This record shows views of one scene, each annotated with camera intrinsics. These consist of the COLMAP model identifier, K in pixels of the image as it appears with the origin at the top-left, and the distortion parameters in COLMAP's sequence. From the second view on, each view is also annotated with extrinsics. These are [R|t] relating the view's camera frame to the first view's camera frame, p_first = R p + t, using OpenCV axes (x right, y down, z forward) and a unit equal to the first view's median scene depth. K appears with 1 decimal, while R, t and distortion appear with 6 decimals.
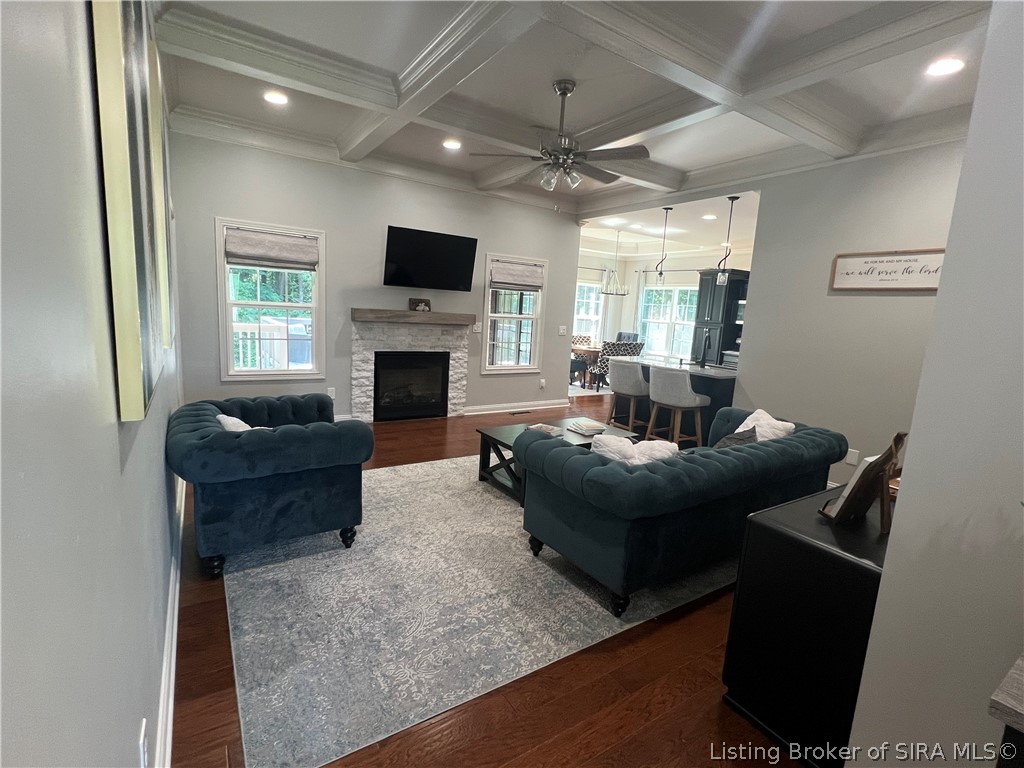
lens RADIAL K [[492.8, 0, 512.0], [0, 492.8, 384.0], [0, 0, 1]] dist [-0.013550, -0.000495]
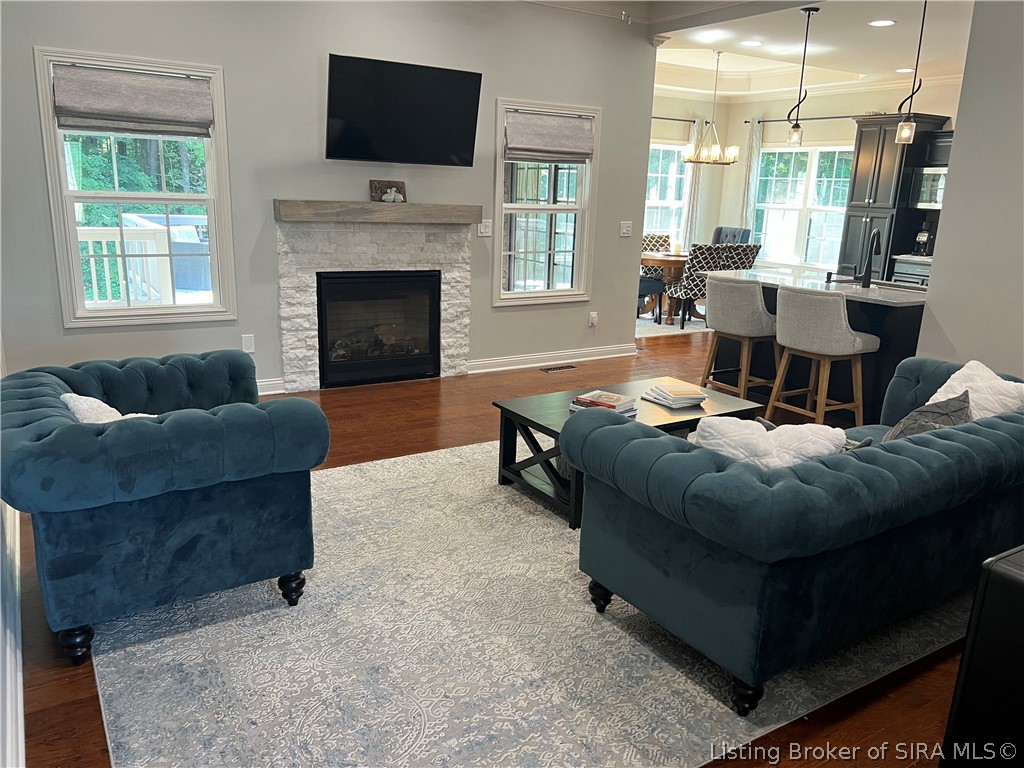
lens RADIAL K [[770.3, 0, 512.0], [0, 770.3, 384.0], [0, 0, 1]] dist [0.053406, -0.082789]
pose [[0.999661, -0.019202, -0.017583, -0.031276], [0.020881, 0.994675, 0.100920, -0.024979], [0.015552, -0.101252, 0.994739, 0.058268]]
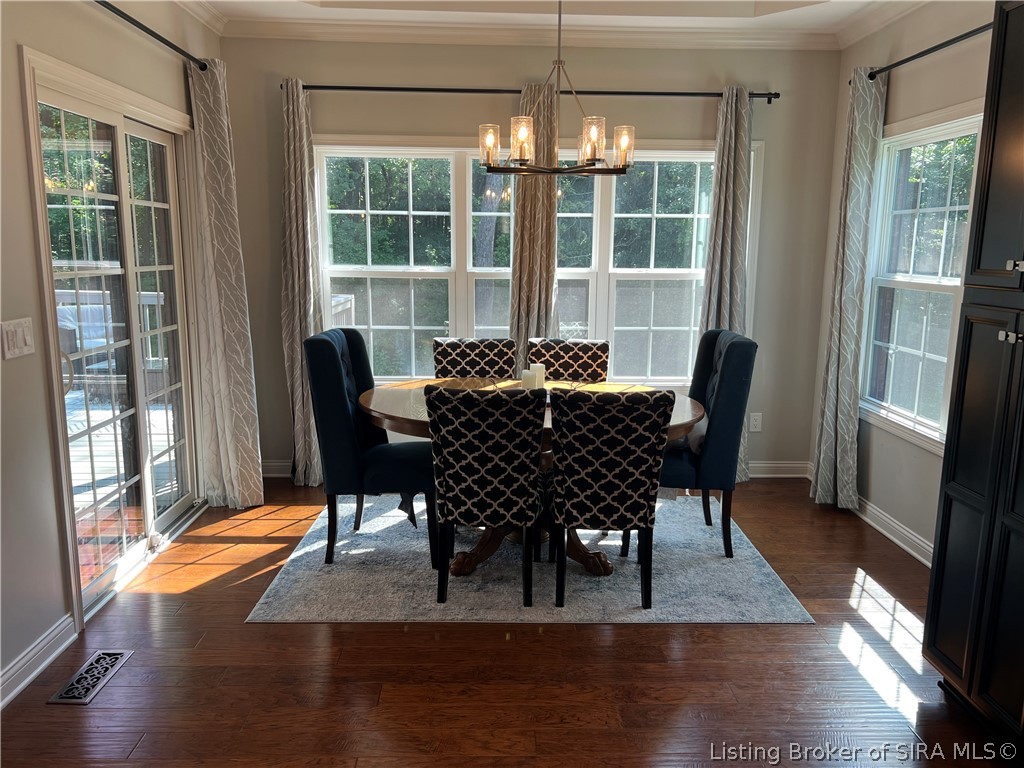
lens RADIAL K [[770.3, 0, 512.0], [0, 770.3, 384.0], [0, 0, 1]] dist [0.053406, -0.082789]
pose [[0.856741, 0.043899, -0.513875, 0.600988], [-0.038160, 0.999035, 0.021724, -0.146549], [0.514333, 0.000998, 0.857590, 1.101166]]
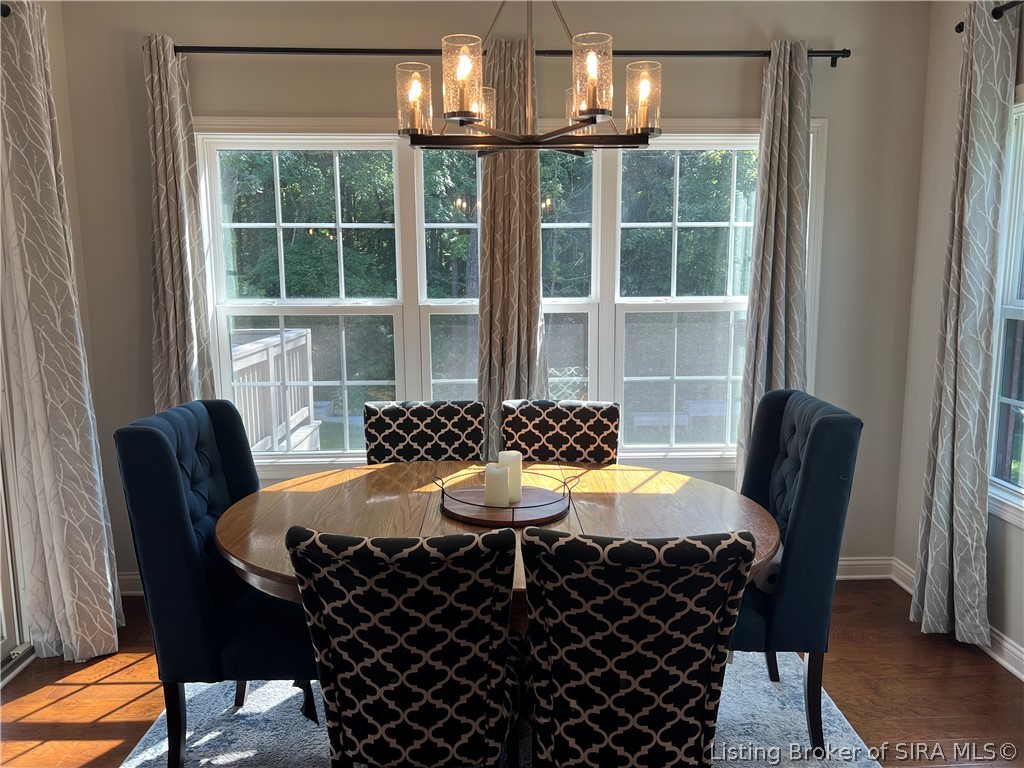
lens RADIAL K [[770.3, 0, 512.0], [0, 770.3, 384.0], [0, 0, 1]] dist [0.053406, -0.082789]
pose [[0.857996, 0.014990, -0.513438, 0.498177], [-0.021912, 0.999732, -0.007429, -0.183565], [0.513189, 0.017625, 0.858095, 1.312987]]
